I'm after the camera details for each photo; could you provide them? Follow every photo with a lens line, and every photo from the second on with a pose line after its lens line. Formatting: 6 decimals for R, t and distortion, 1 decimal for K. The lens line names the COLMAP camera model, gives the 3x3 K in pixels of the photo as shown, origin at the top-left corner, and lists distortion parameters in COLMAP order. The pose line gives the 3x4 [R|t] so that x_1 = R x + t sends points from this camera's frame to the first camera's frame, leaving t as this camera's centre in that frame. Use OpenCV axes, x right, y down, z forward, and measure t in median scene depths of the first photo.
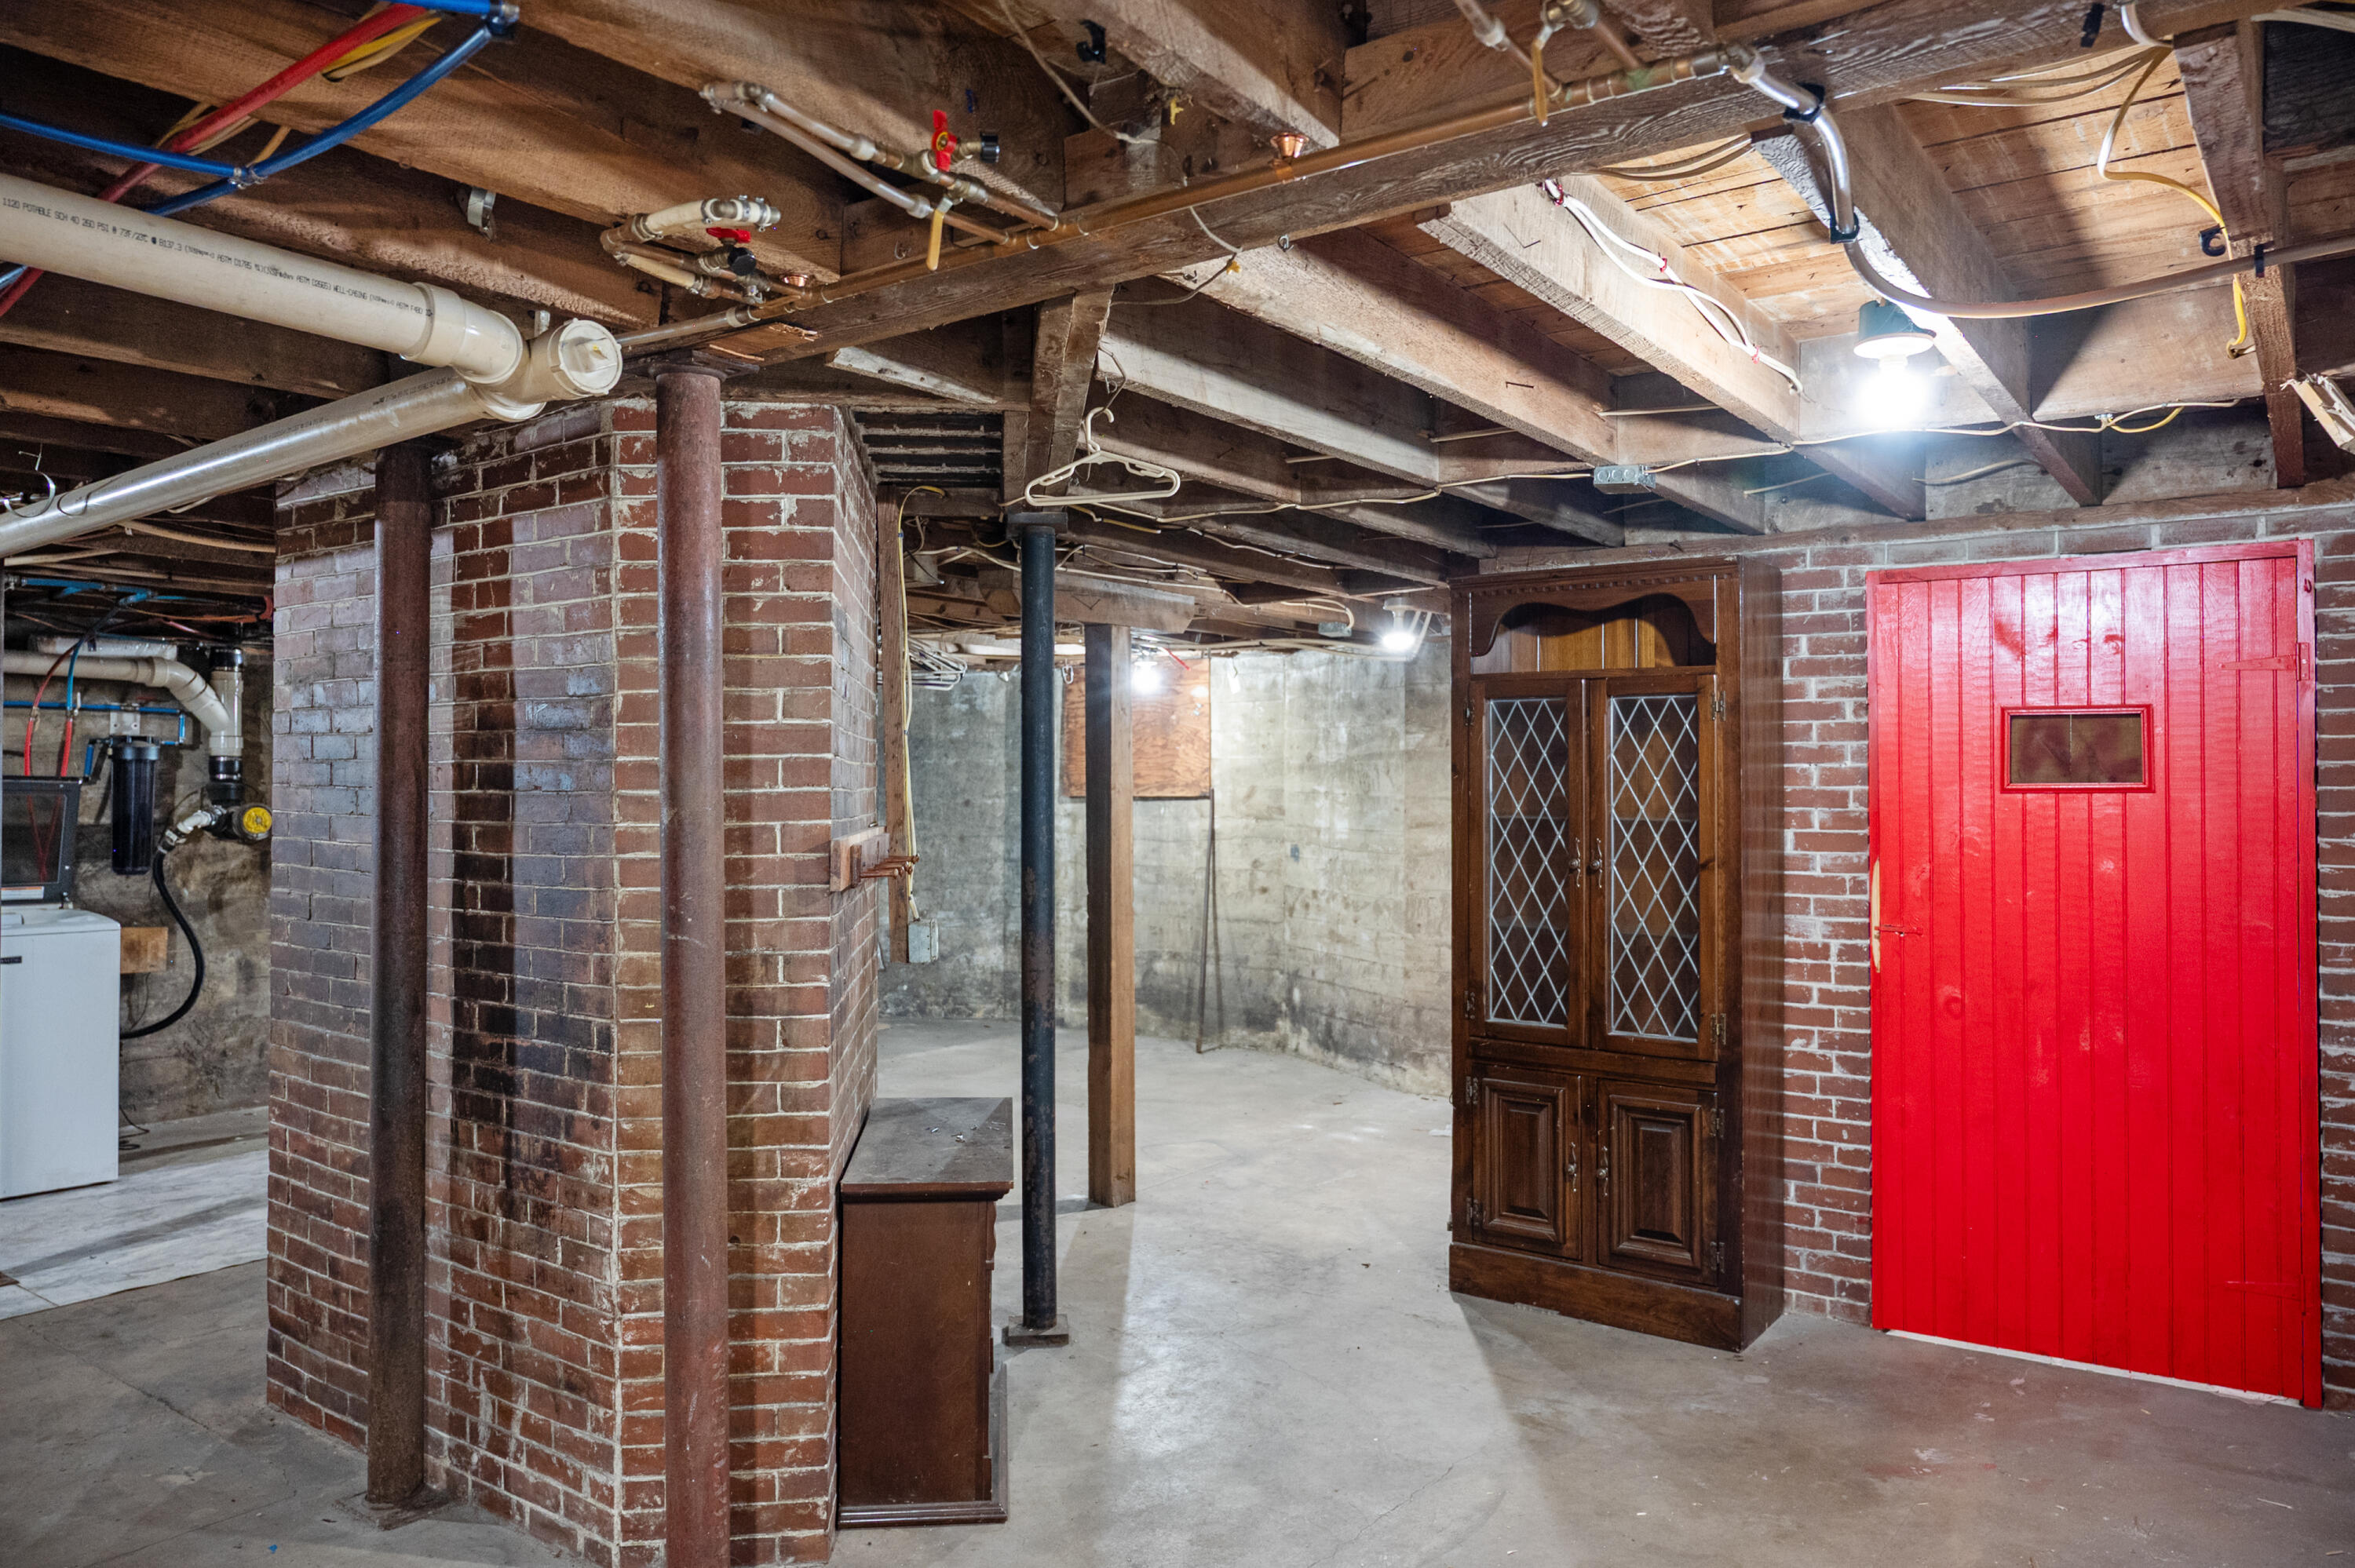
lens RADIAL K [[1582.3, 0, 1177.5], [0, 1582.3, 784.0], [0, 0, 1]] dist [0.003243, 0.001046]
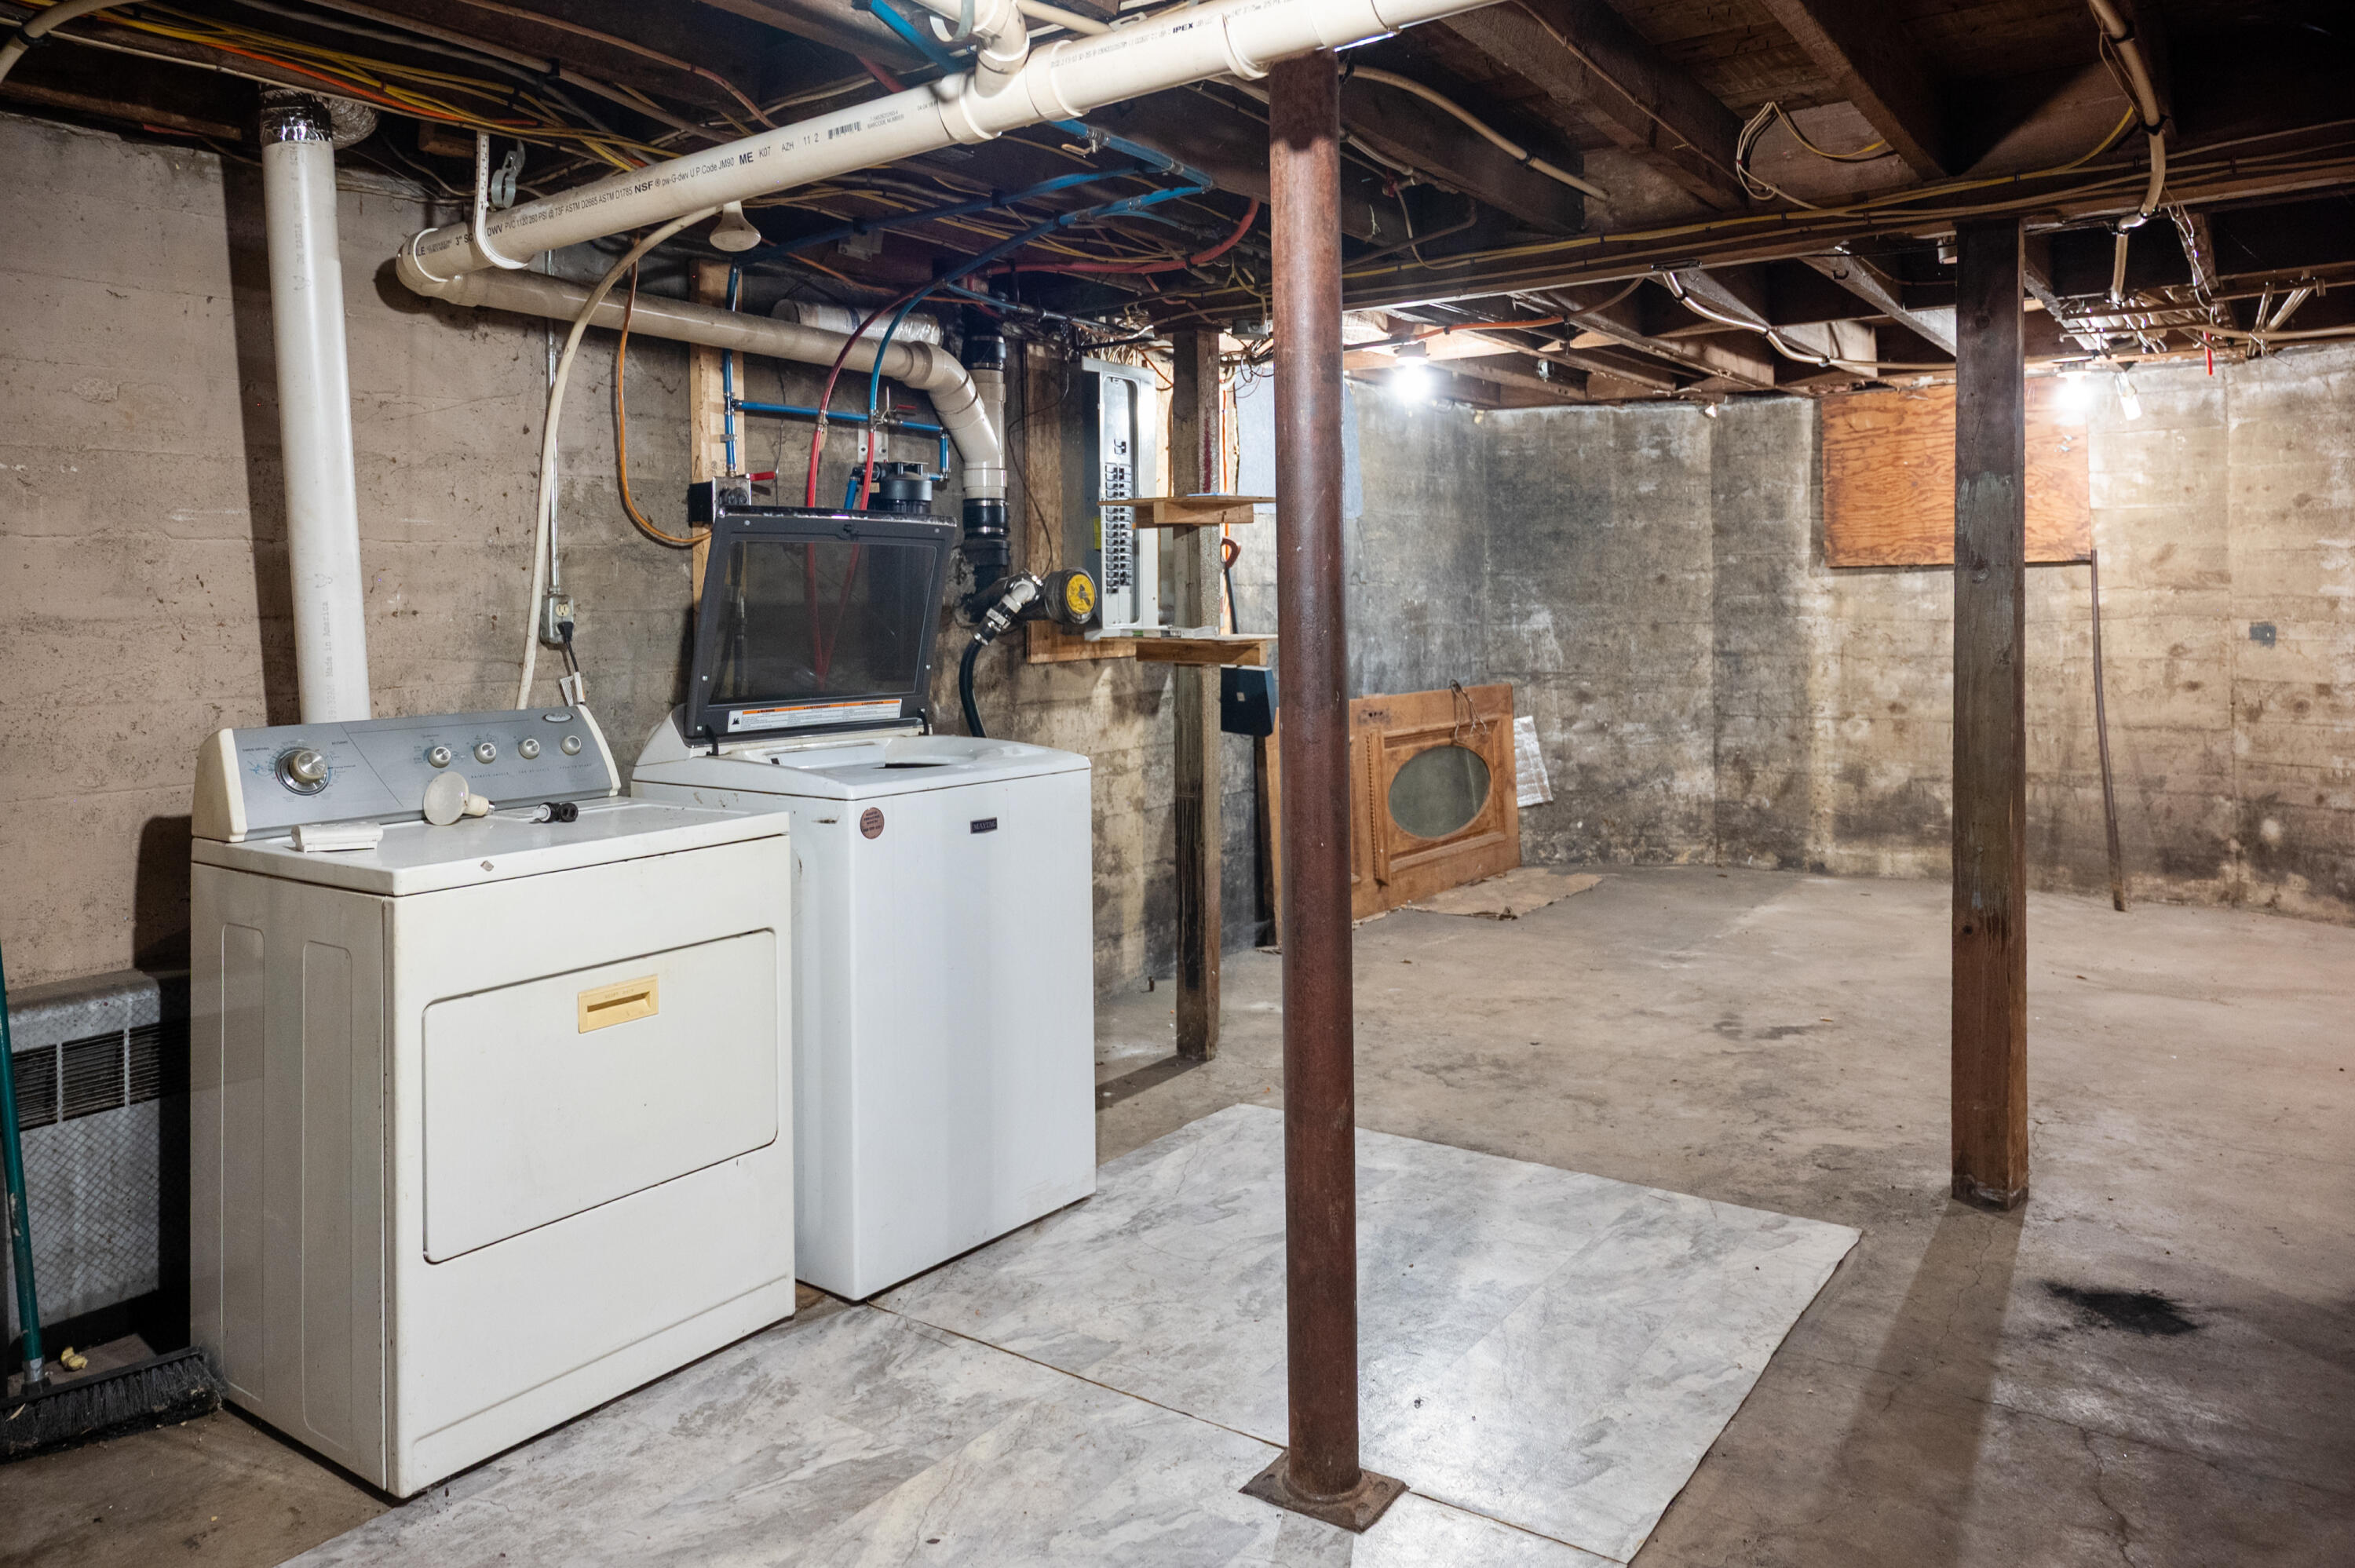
lens RADIAL K [[1614.5, 0, 1181.0], [0, 1614.5, 579.3], [0, 0, 1]] dist [-0.002084, 0.000543]
pose [[0.999503, -0.013309, 0.028593, -0.433089], [0.013589, 0.999861, -0.009616, 0.018410], [-0.028461, 0.010000, 0.999545, 0.264634]]
